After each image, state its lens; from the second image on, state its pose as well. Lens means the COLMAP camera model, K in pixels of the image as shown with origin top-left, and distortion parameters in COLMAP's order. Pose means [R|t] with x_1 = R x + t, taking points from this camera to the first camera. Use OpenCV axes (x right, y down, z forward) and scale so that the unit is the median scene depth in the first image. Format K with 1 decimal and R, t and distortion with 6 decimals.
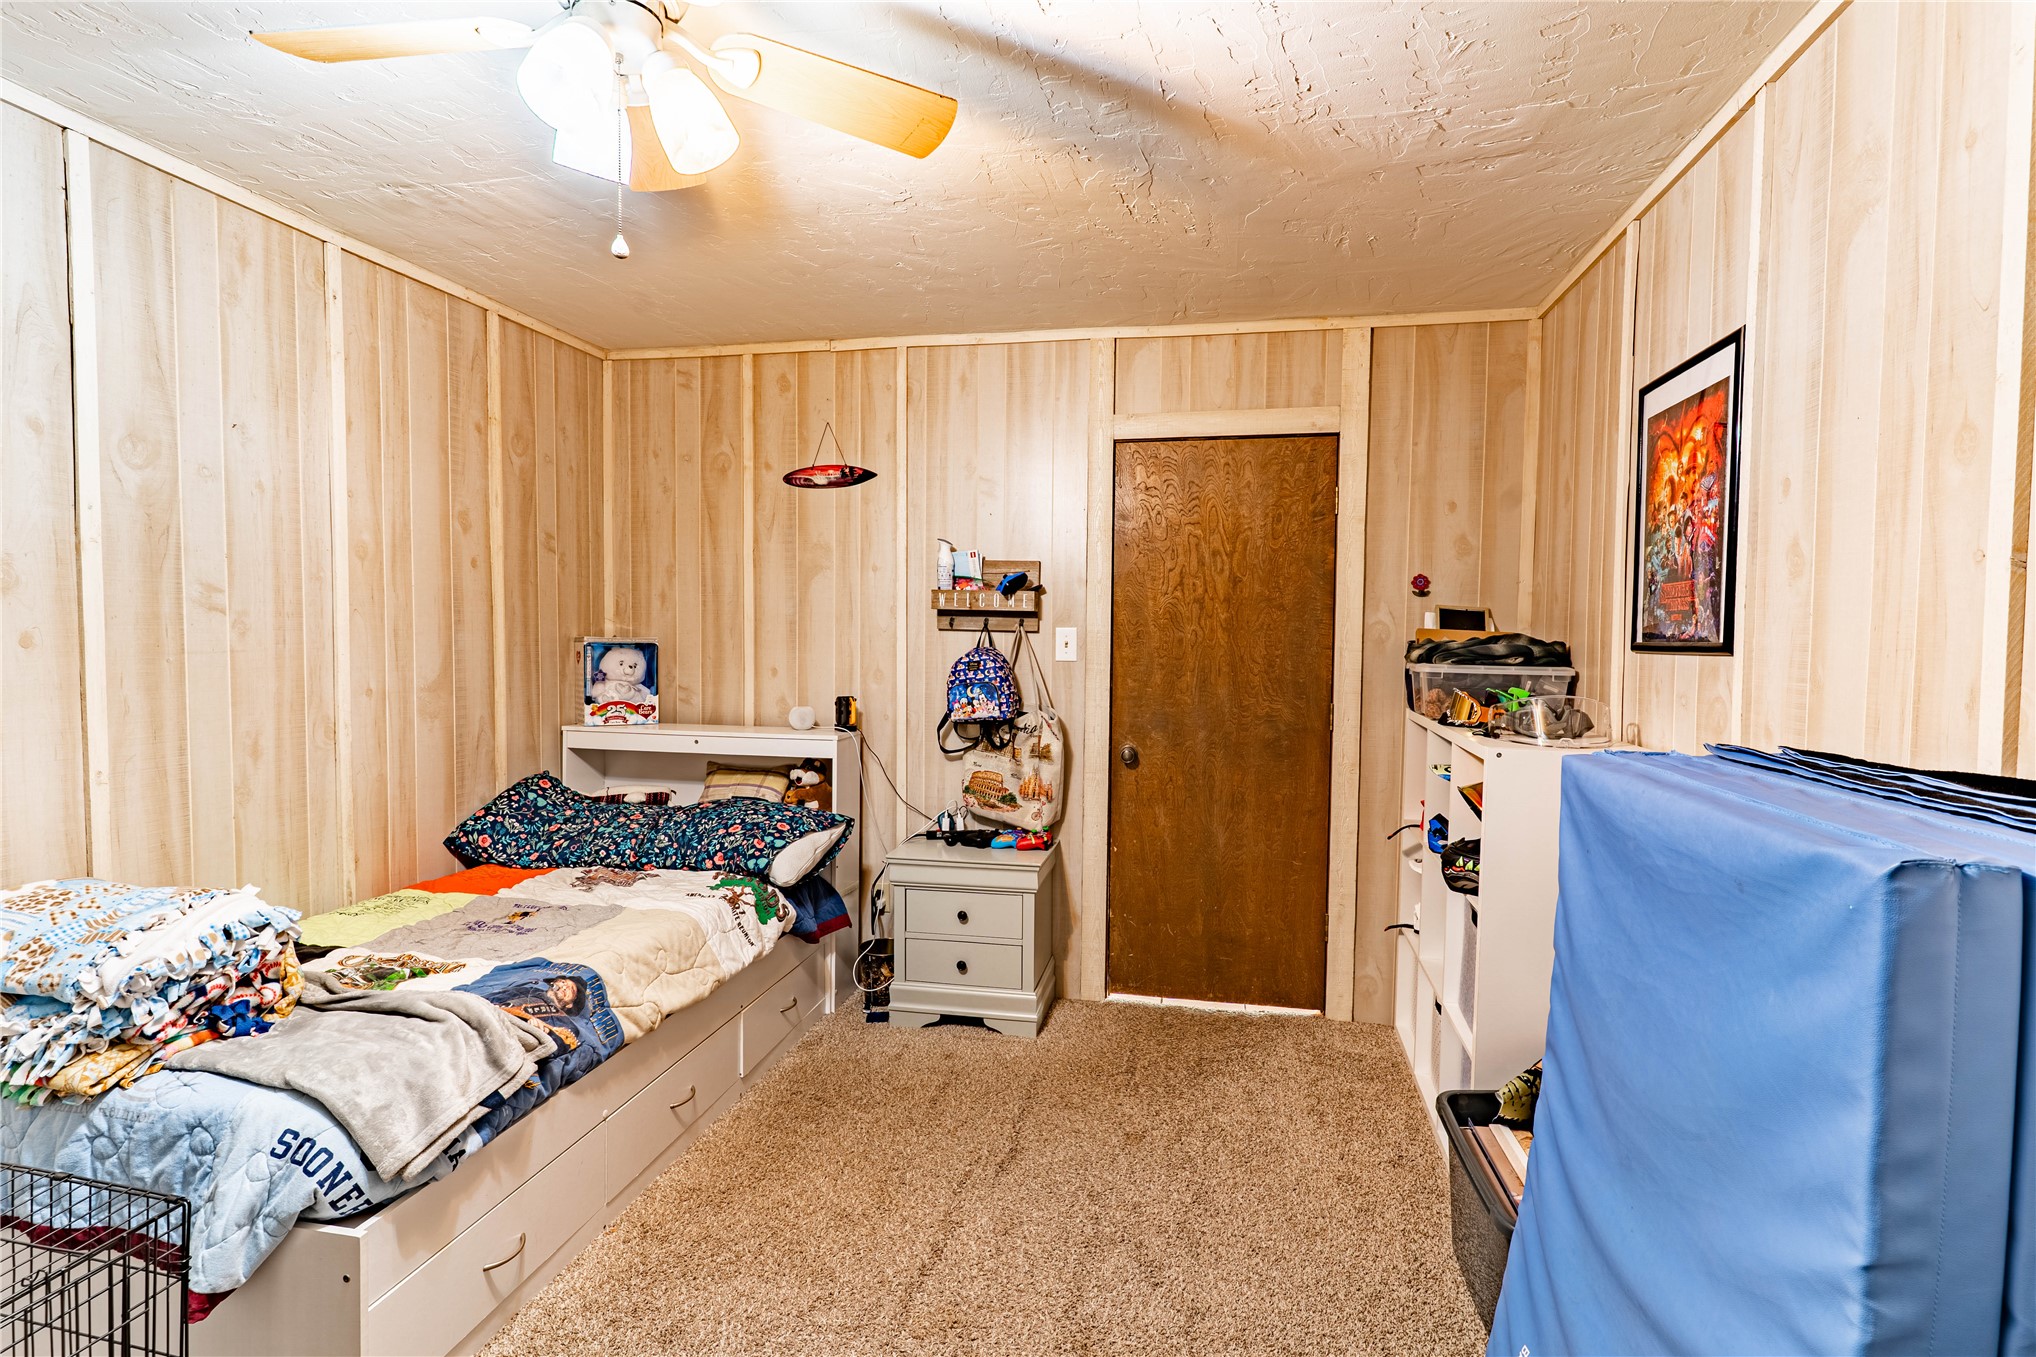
lens RADIAL K [[963.5, 0, 1018.6], [0, 963.5, 670.4], [0, 0, 1]] dist [-0.000631, -0.001602]
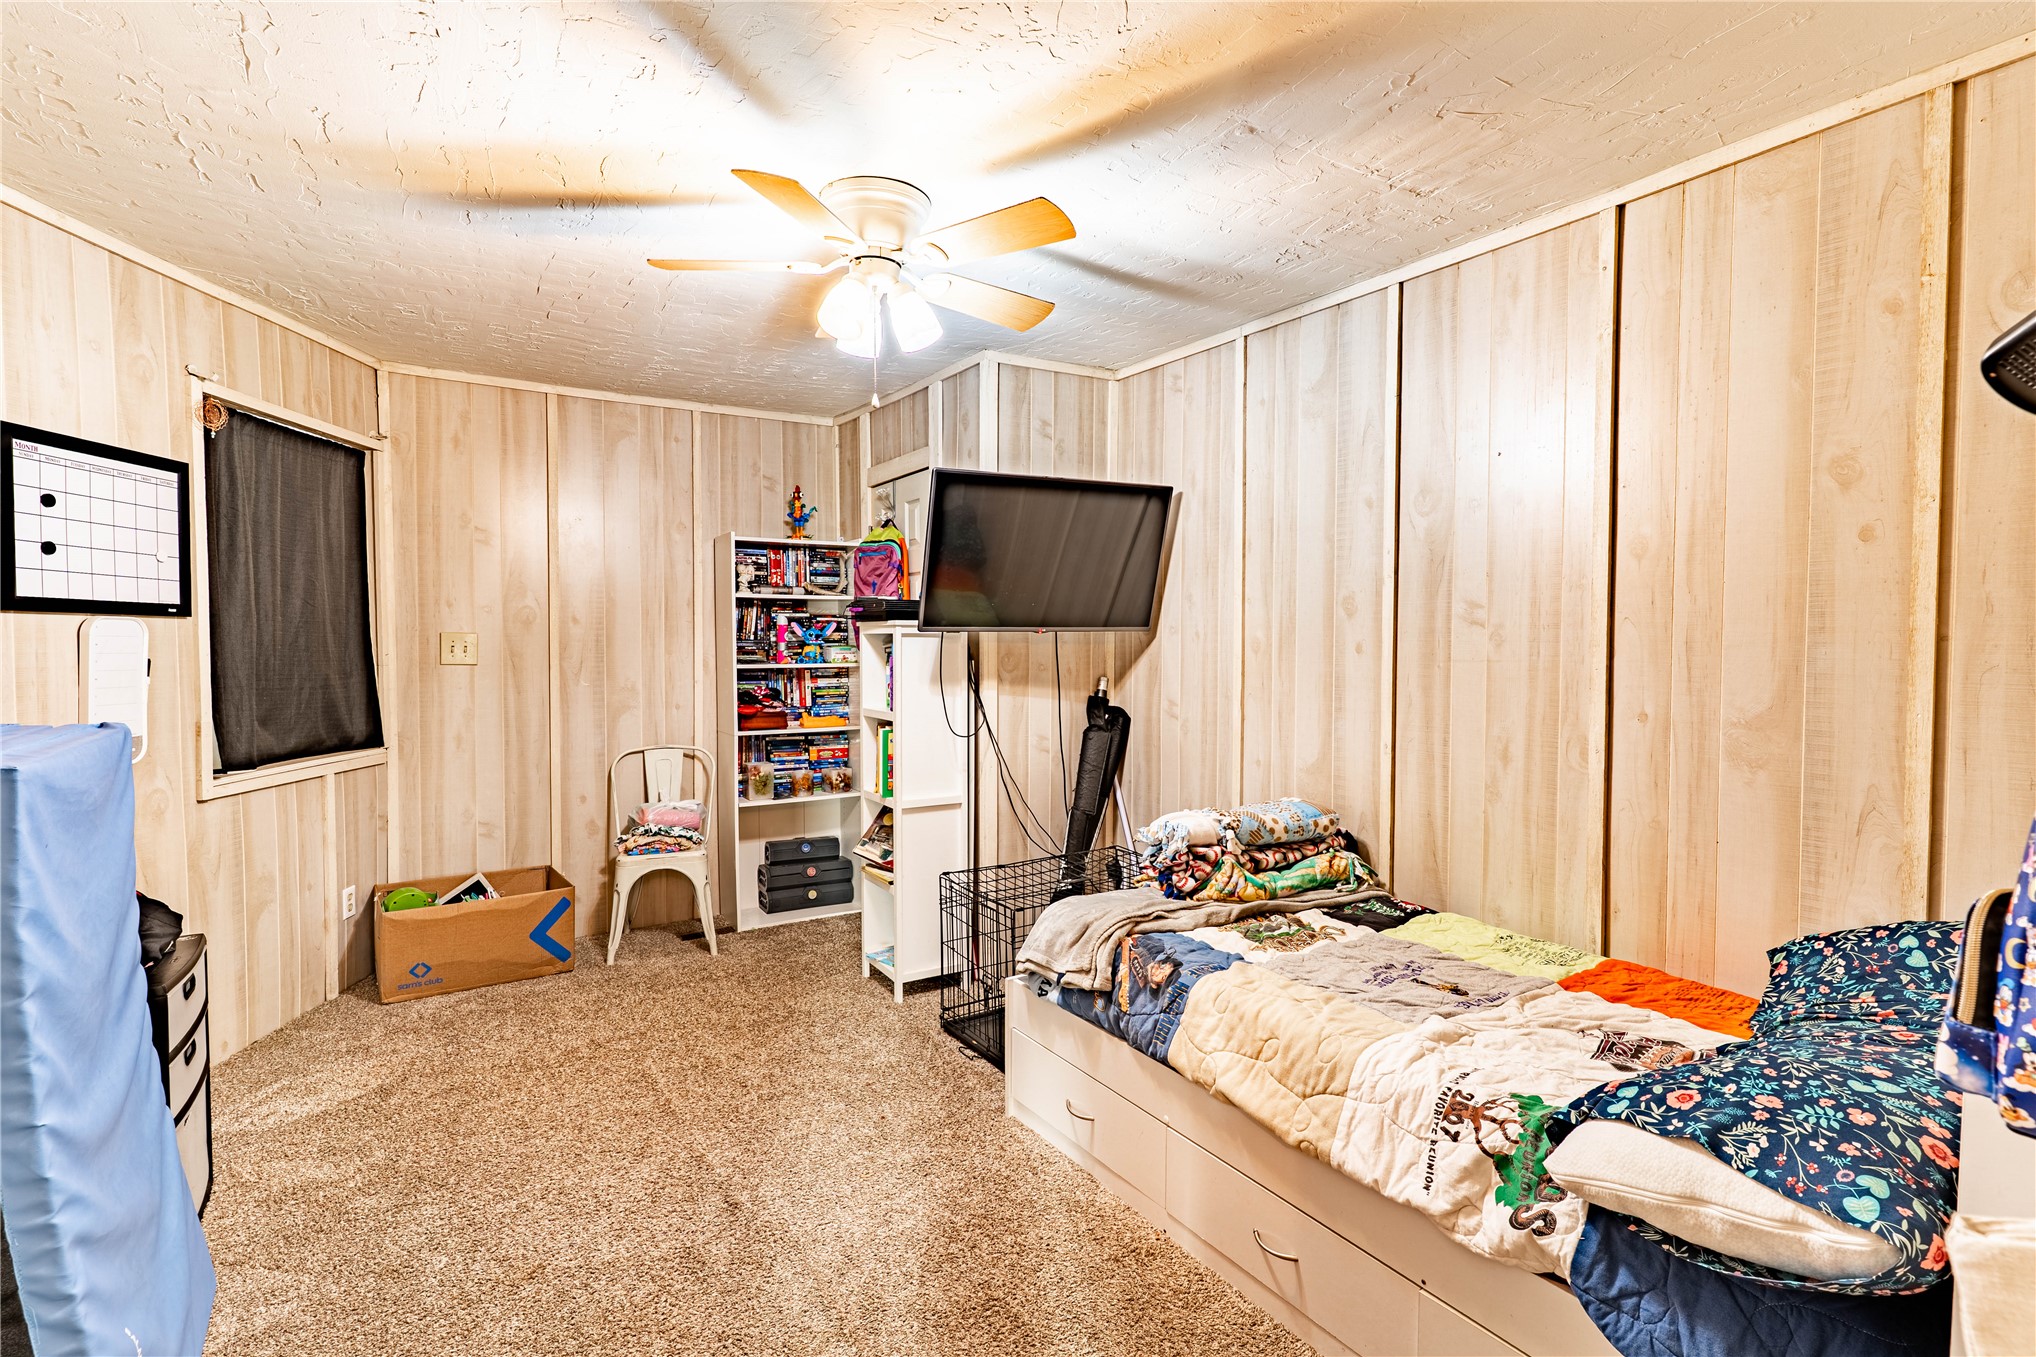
lens RADIAL K [[963.5, 0, 1014.7], [0, 963.5, 675.2], [0, 0, 1]] dist [-0.000631, -0.001602]
pose [[-0.723346, 0.010637, -0.690404, 0.328344], [-0.041605, 0.997393, 0.058957, -0.045193], [0.689231, 0.071371, -0.721018, 1.394002]]
